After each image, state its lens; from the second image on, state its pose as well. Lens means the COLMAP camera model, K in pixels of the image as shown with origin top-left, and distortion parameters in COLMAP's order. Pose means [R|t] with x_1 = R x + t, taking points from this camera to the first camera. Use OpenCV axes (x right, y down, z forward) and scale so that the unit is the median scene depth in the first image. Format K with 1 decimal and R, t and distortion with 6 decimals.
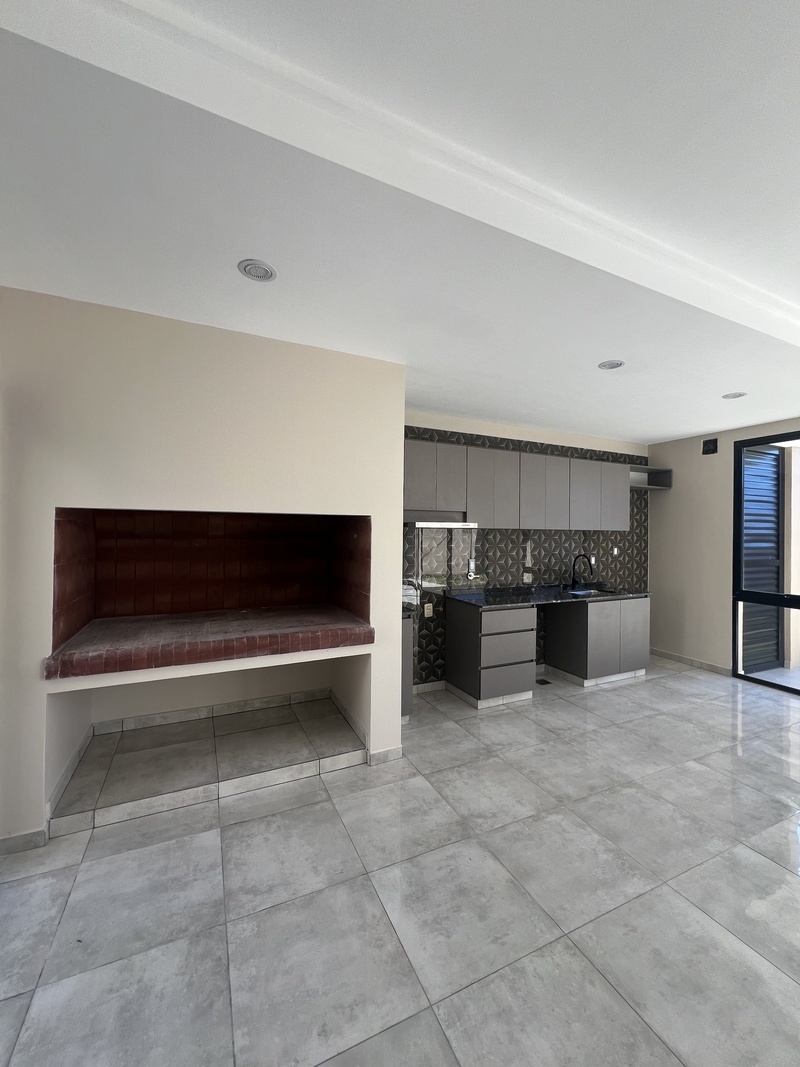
lens RADIAL K [[426.9, 0, 401.4], [0, 426.9, 531.1], [0, 0, 1]] dist [-0.002165, 0.000500]
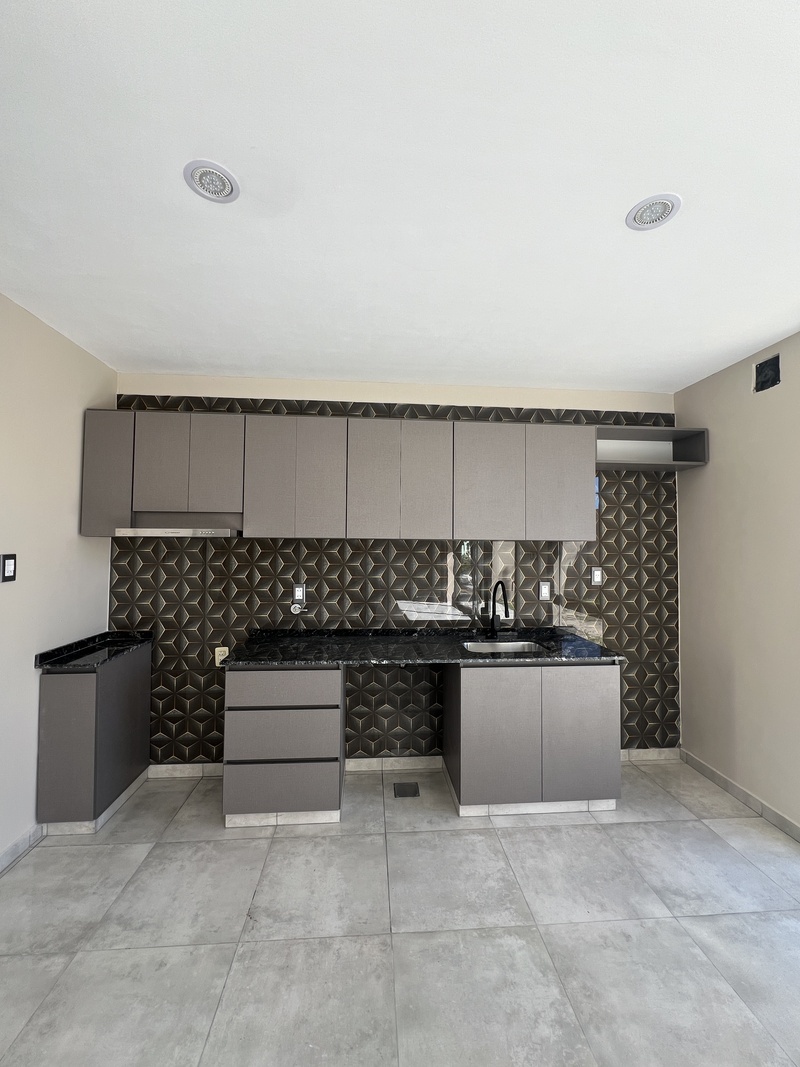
lens RADIAL K [[426.9, 0, 401.9], [0, 426.9, 531.0], [0, 0, 1]] dist [-0.002165, 0.000500]
pose [[0.934453, -0.016479, -0.355706, 0.592582], [0.002988, 0.999256, -0.038442, 0.008951], [0.356075, 0.034859, 0.933807, 0.453138]]
